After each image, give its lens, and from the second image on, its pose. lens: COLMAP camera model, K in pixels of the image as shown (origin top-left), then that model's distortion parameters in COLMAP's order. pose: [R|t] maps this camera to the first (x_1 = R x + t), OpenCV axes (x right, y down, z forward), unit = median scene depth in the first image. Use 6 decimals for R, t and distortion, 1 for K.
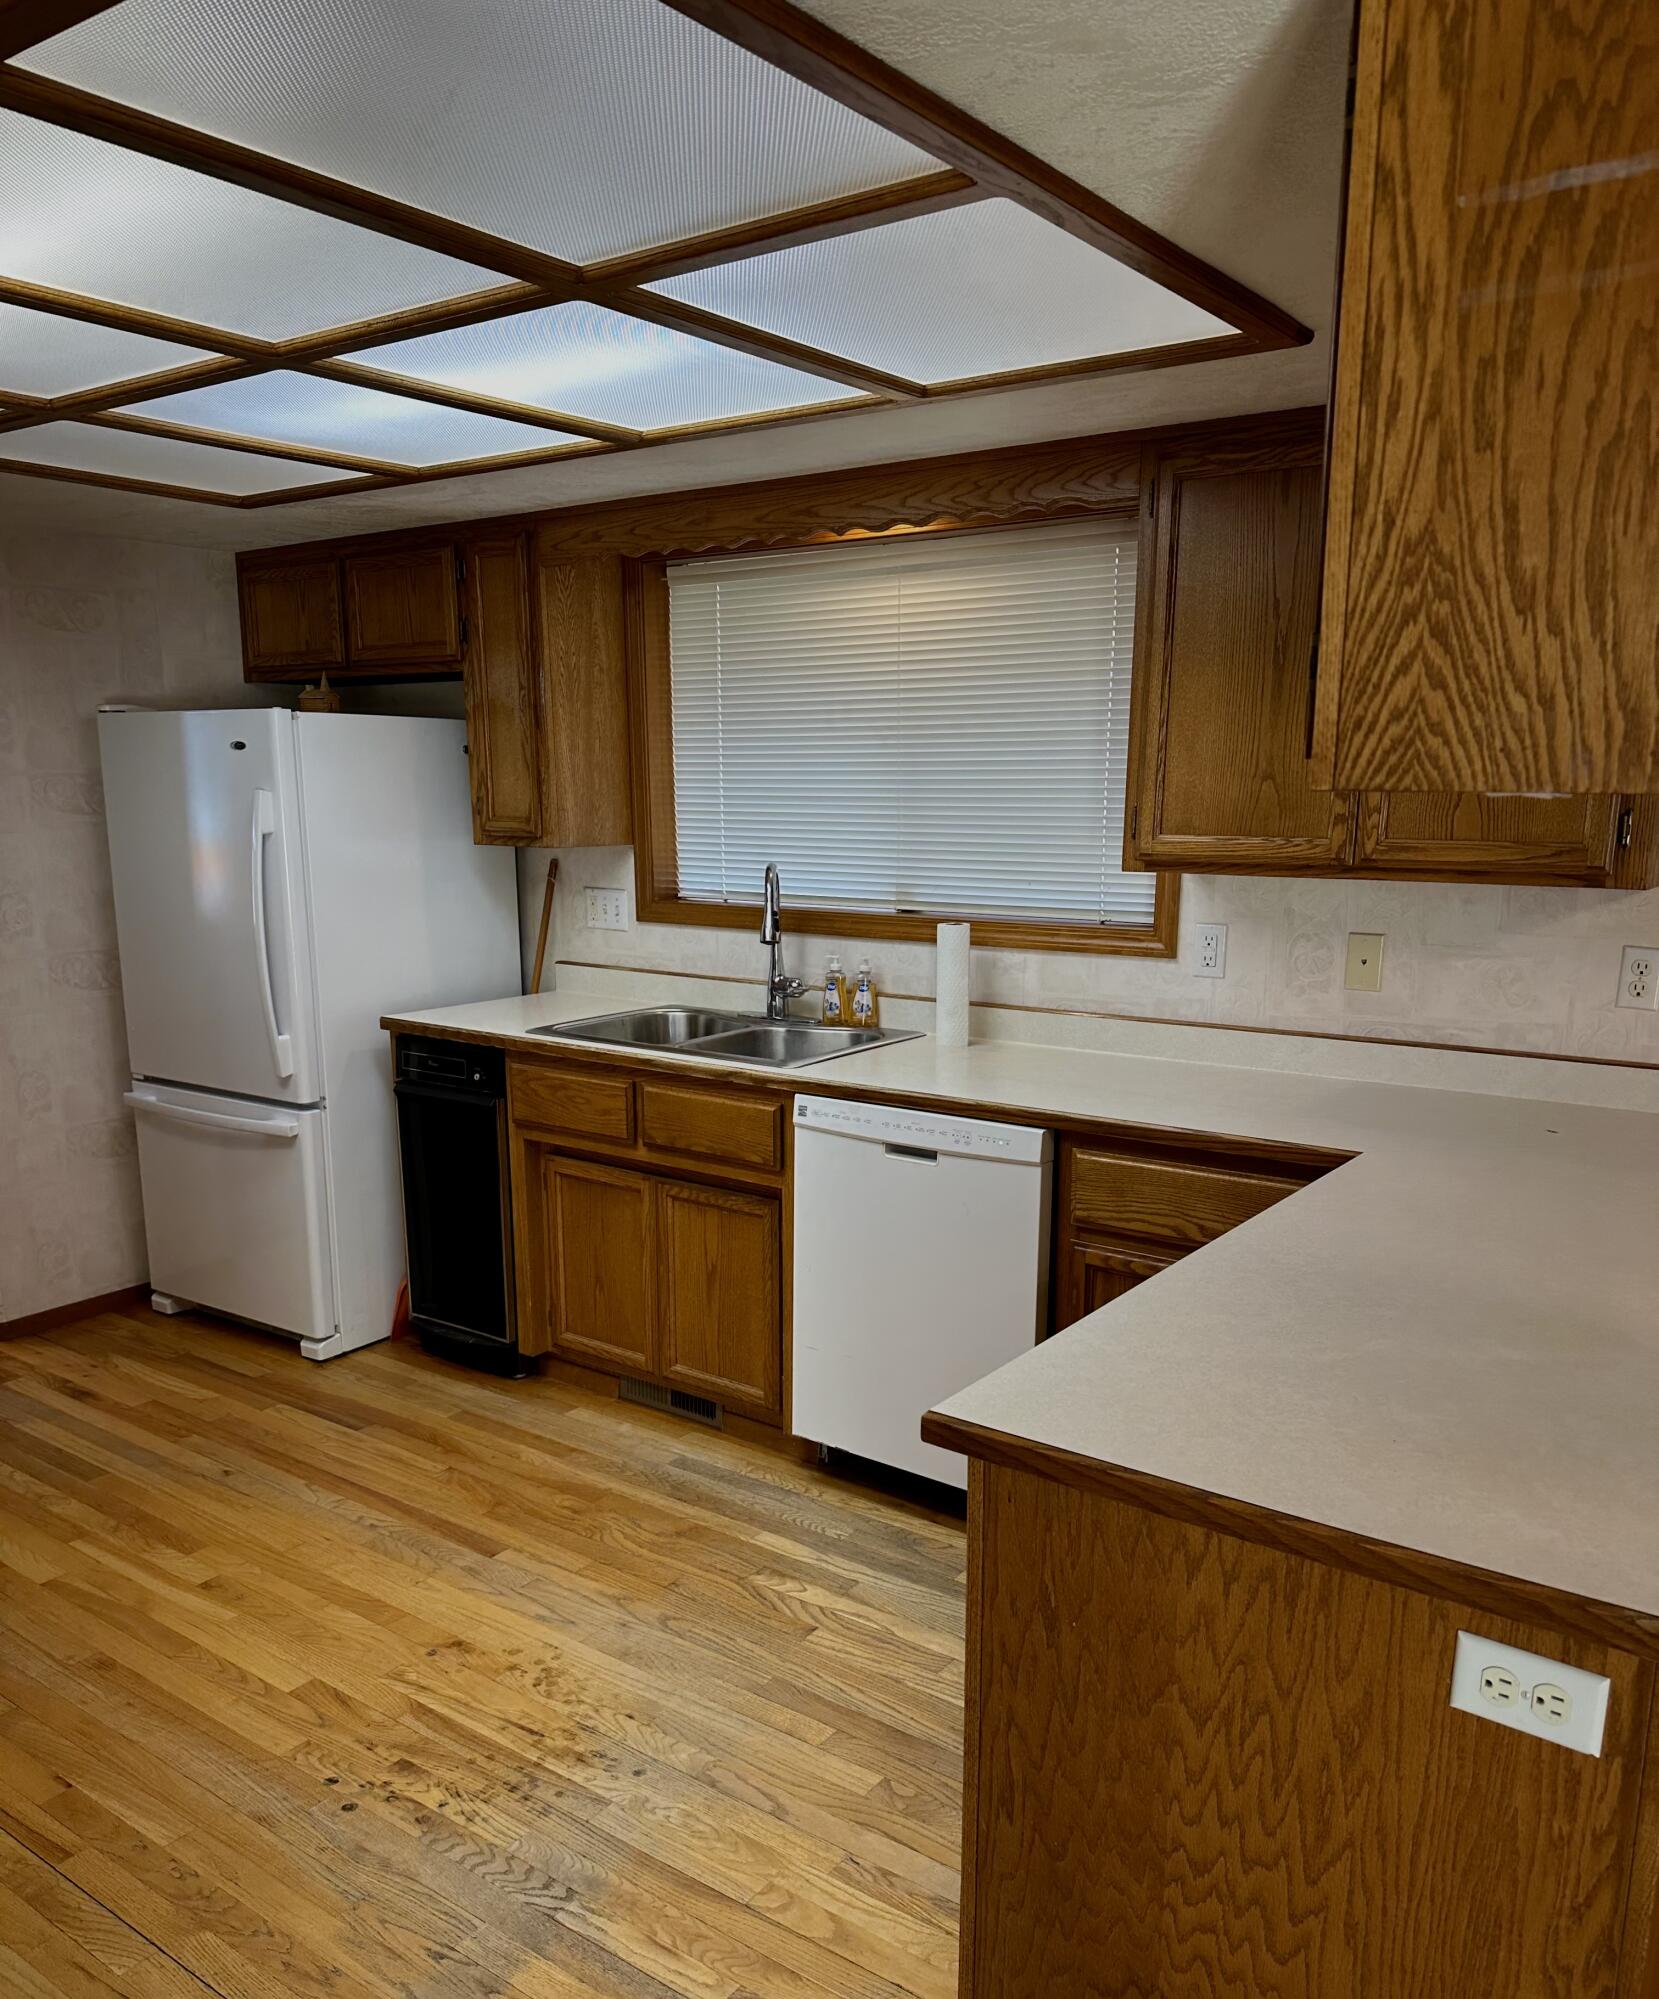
lens RADIAL K [[1559.4, 0, 834.5], [0, 1559.4, 1094.8], [0, 0, 1]] dist [0.165992, -0.295276]
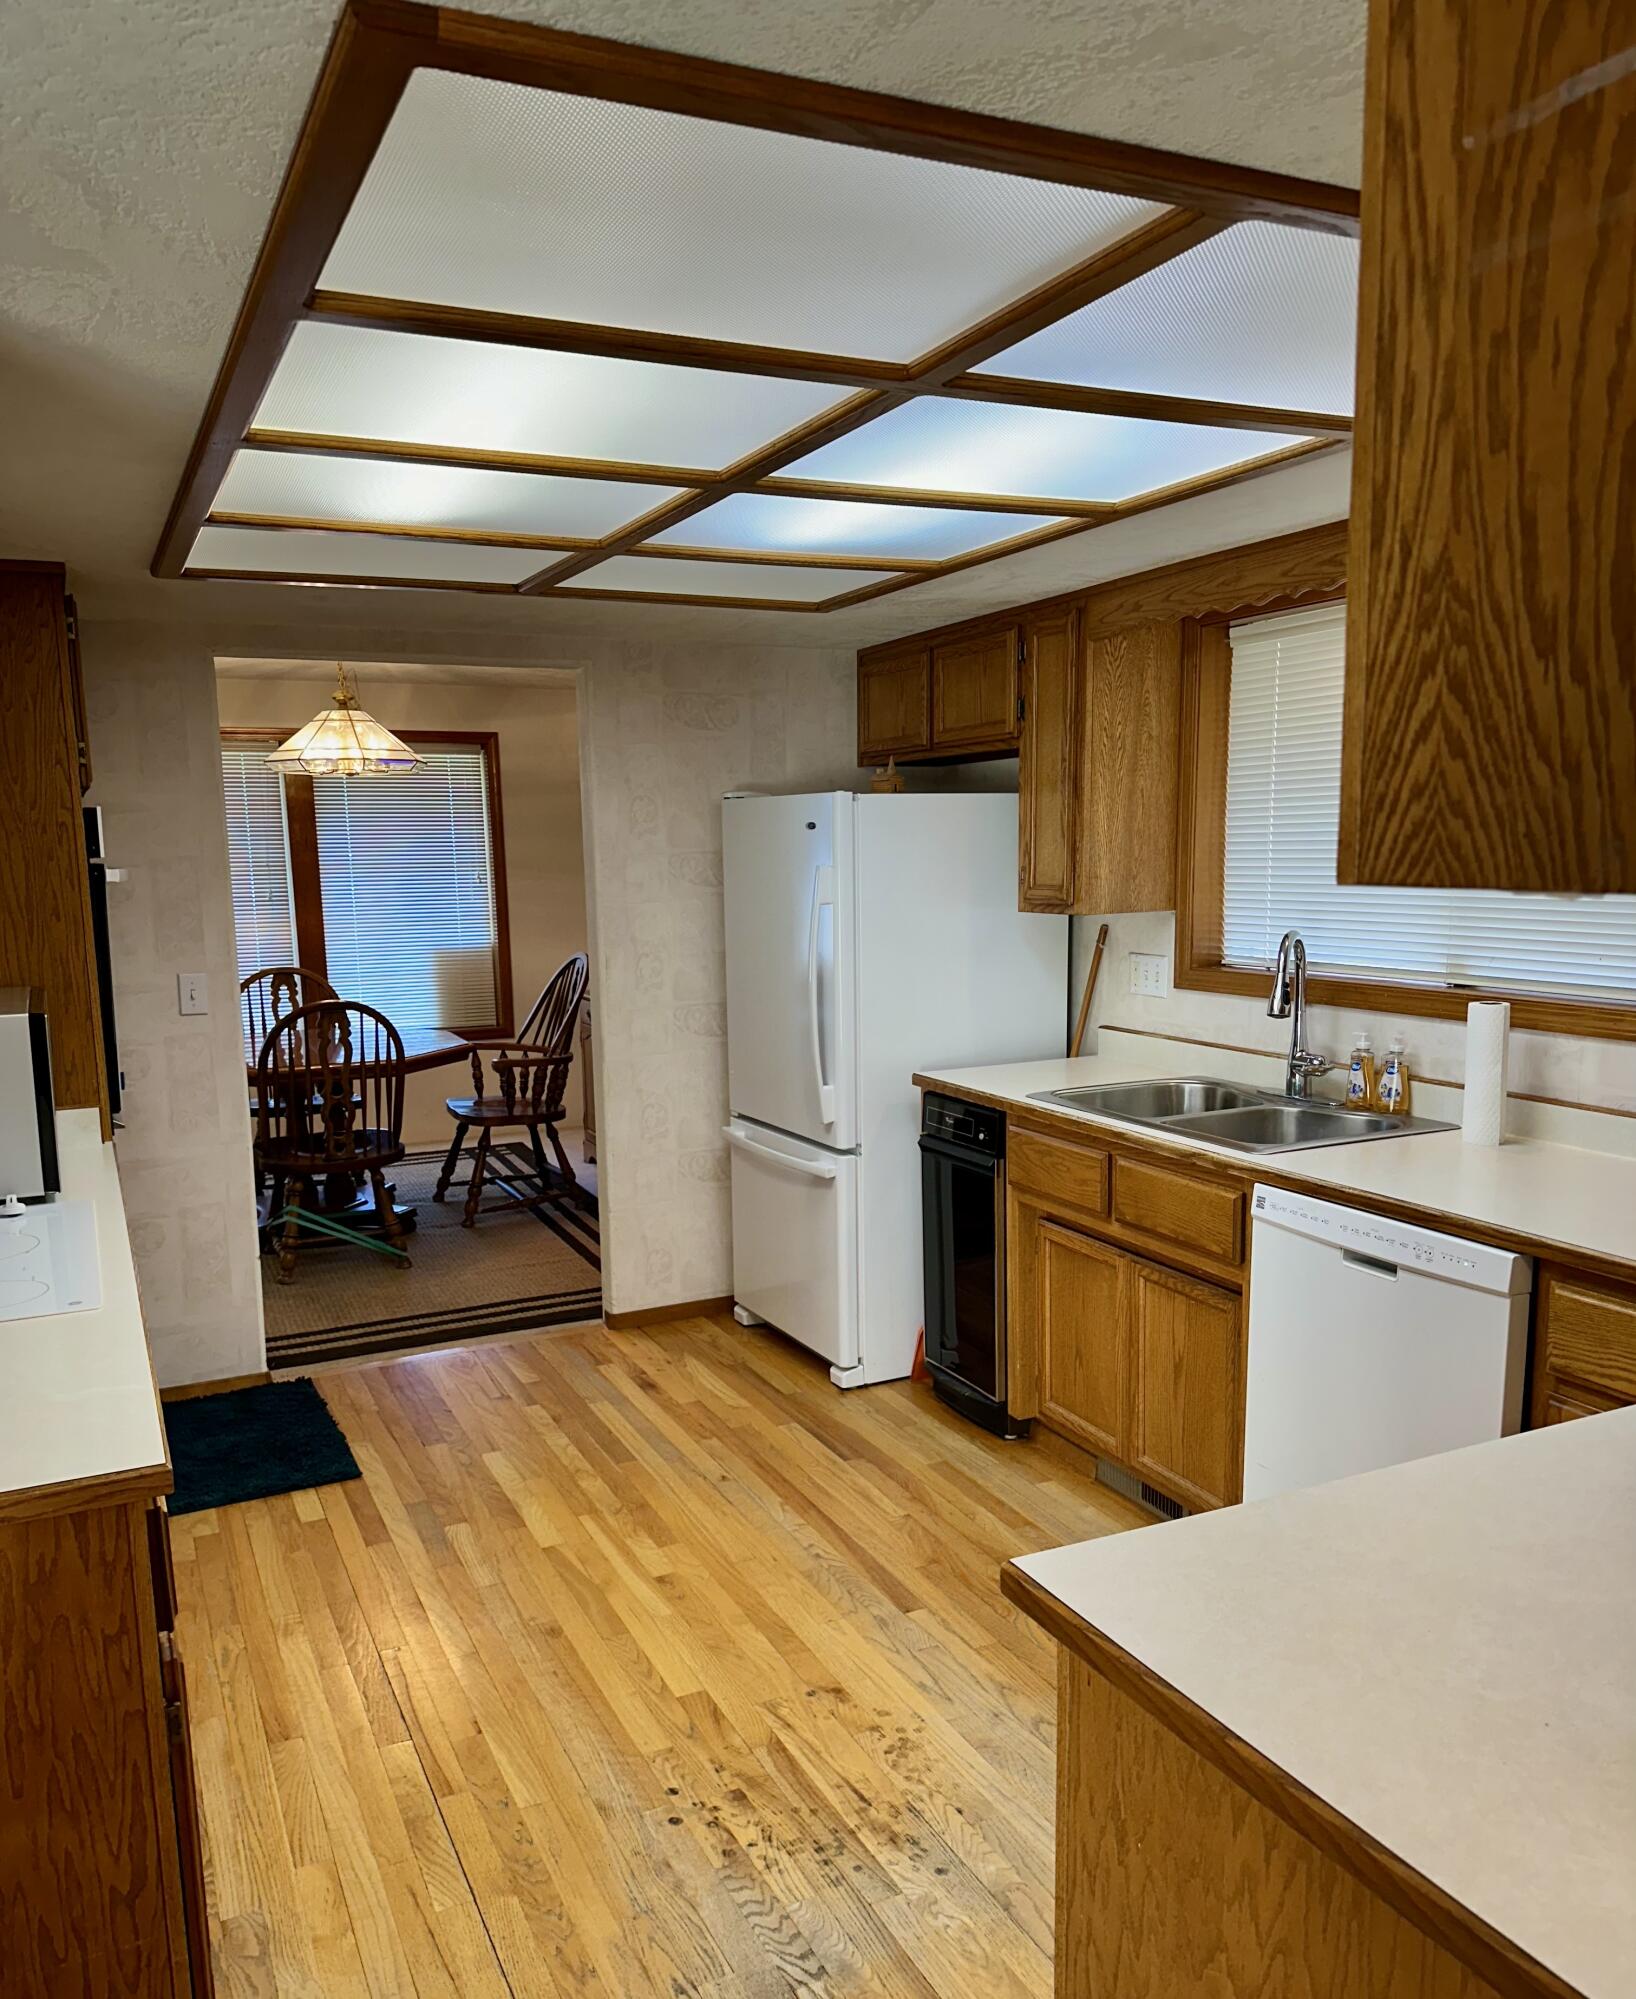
lens RADIAL K [[1534.3, 0, 812.1], [0, 1534.3, 1067.1], [0, 0, 1]] dist [0.129335, -0.227724]
pose [[0.877837, 0.054088, -0.475896, 0.213117], [-0.077278, 0.996580, -0.029281, -0.026130], [0.472684, 0.062480, 0.879014, 0.086736]]
